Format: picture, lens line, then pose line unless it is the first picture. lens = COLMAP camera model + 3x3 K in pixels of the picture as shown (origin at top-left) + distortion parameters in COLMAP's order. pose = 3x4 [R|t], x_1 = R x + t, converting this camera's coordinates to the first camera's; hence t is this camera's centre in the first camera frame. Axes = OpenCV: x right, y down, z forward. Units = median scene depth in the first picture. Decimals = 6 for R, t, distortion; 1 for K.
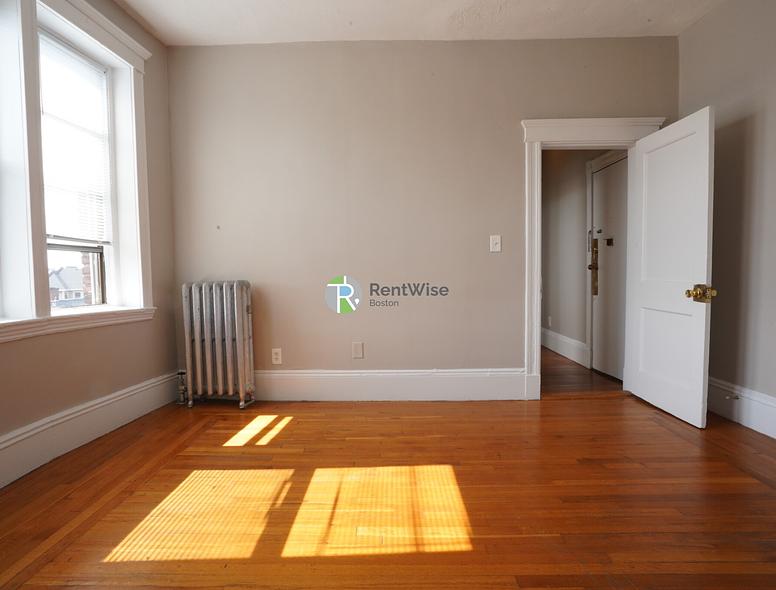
lens RADIAL K [[436.0, 0, 388.0], [0, 436.0, 295.0], [0, 0, 1]] dist [-0.000735, 0.000189]
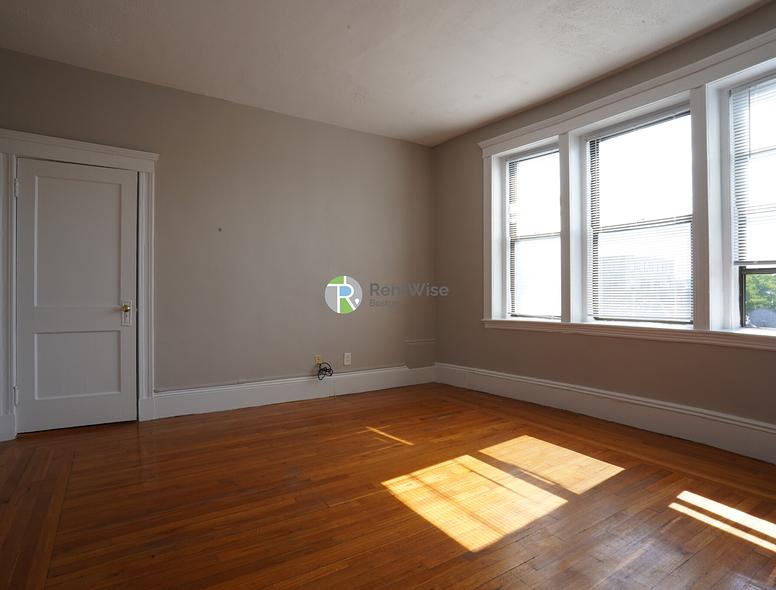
lens RADIAL K [[436.0, 0, 388.0], [0, 436.0, 295.0], [0, 0, 1]] dist [-0.000735, 0.000189]
pose [[-0.832688, 0.007575, -0.553691, 0.767585], [-0.020431, 0.998805, 0.044390, -0.104470], [0.553366, 0.048275, -0.831538, 1.707397]]
